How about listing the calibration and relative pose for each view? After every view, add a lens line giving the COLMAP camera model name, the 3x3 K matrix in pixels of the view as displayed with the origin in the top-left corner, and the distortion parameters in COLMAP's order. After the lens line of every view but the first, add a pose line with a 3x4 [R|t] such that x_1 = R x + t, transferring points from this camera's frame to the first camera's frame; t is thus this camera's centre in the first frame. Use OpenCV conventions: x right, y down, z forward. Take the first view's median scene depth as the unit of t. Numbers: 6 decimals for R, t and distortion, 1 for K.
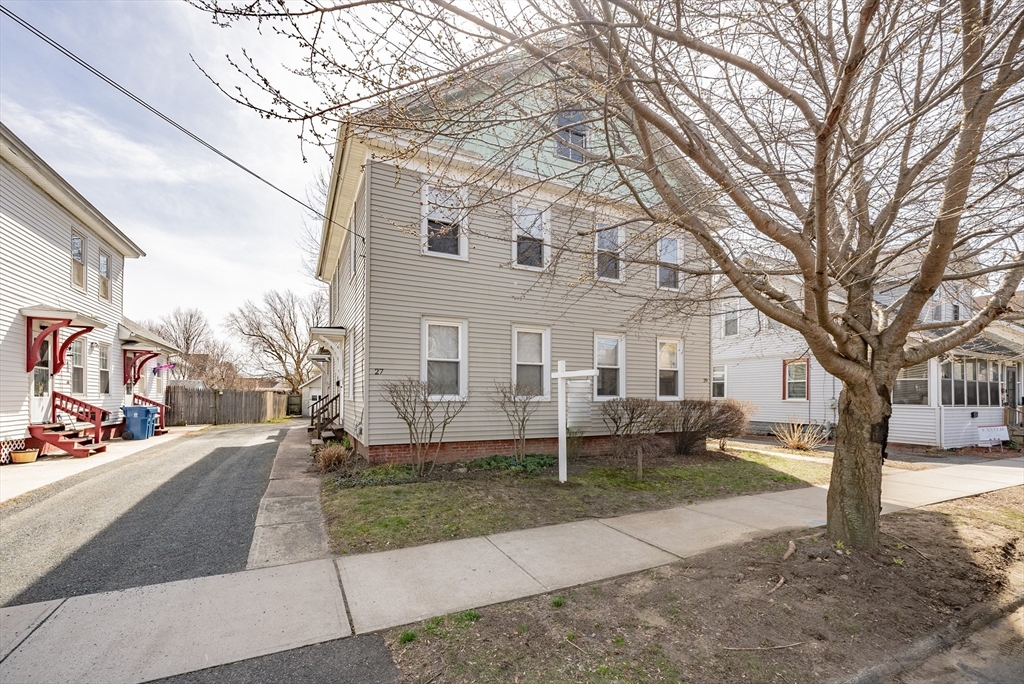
lens RADIAL K [[398.1, 0, 528.3], [0, 398.1, 381.8], [0, 0, 1]] dist [-0.000986, 0.000247]
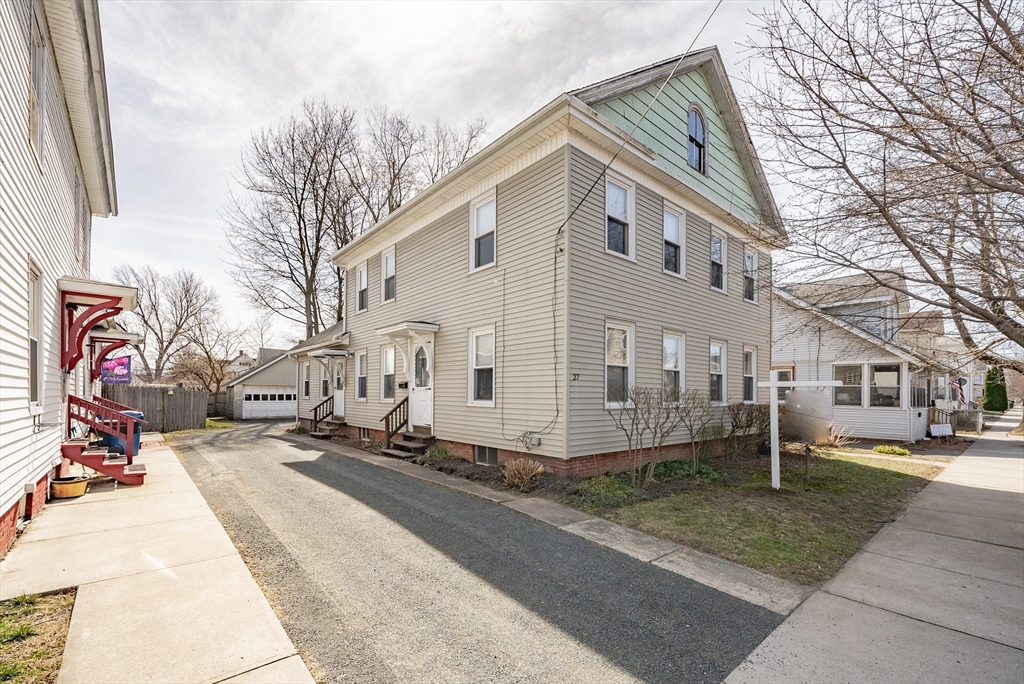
lens RADIAL K [[398.1, 0, 528.3], [0, 398.1, 381.8], [0, 0, 1]] dist [-0.000986, 0.000247]
pose [[0.973214, 0.011473, 0.229613, -0.829015], [-0.012574, 0.999915, 0.003331, -0.019815], [-0.229556, -0.006129, 0.973276, 0.159724]]
